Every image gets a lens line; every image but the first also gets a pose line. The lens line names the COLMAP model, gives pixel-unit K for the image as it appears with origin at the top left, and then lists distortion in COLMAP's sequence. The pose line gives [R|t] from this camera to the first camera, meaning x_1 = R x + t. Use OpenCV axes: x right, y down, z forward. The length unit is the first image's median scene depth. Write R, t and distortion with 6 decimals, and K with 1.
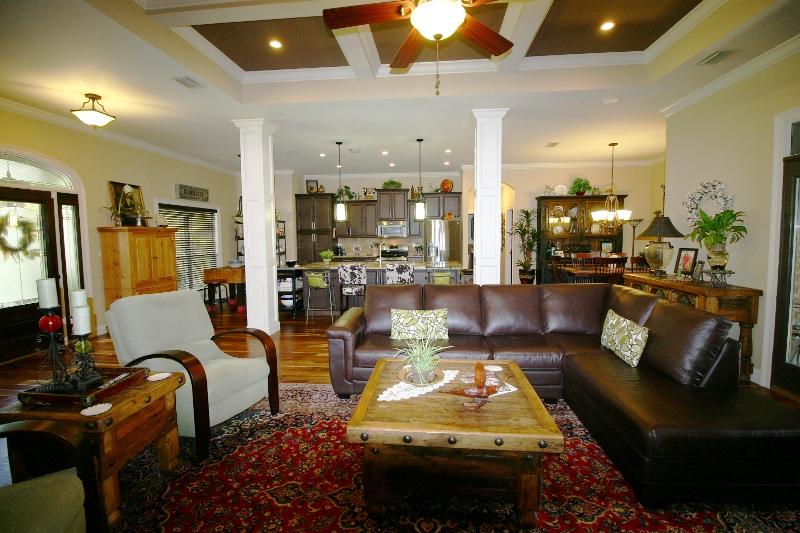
lens RADIAL K [[362.9, 0, 399.5], [0, 362.9, 258.4], [0, 0, 1]] dist [-0.004031, -0.000500]
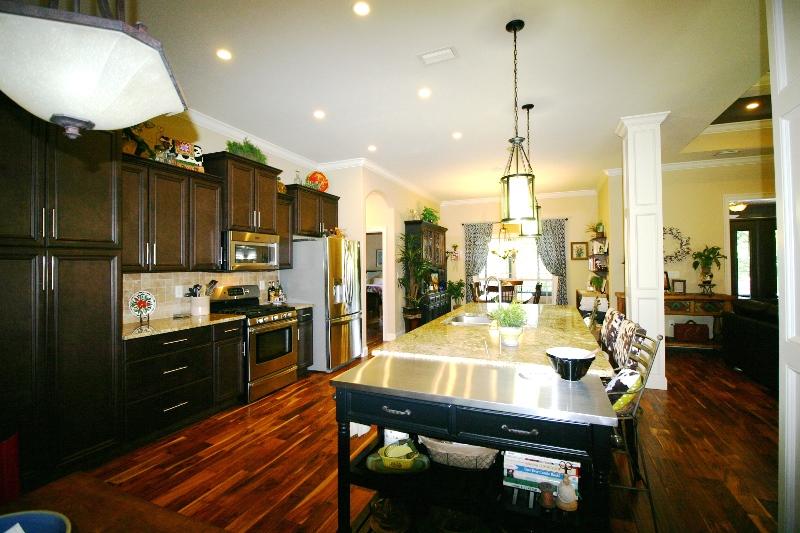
lens RADIAL K [[374.3, 0, 403.5], [0, 374.3, 262.6], [0, 0, 1]] dist [0.000314, -0.000055]
pose [[0.282961, 0.016087, 0.958997, -0.659007], [0.070997, 0.996765, -0.037669, -0.058167], [-0.956500, 0.078745, 0.280903, 1.123114]]
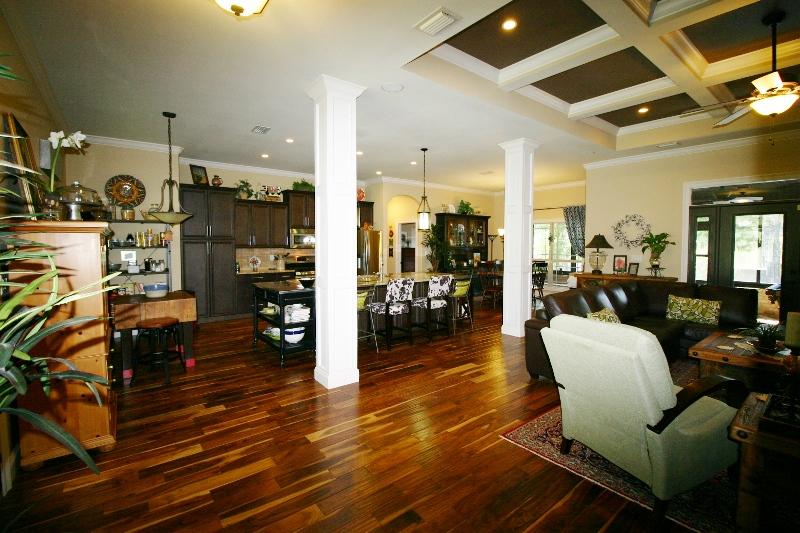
lens RADIAL K [[362.9, 0, 399.5], [0, 362.9, 258.4], [0, 0, 1]] dist [-0.004031, -0.000500]
pose [[0.723058, -0.015266, 0.690619, -0.730920], [0.036762, 0.999189, -0.016402, -0.017233], [-0.689808, 0.037248, 0.723033, 0.371577]]
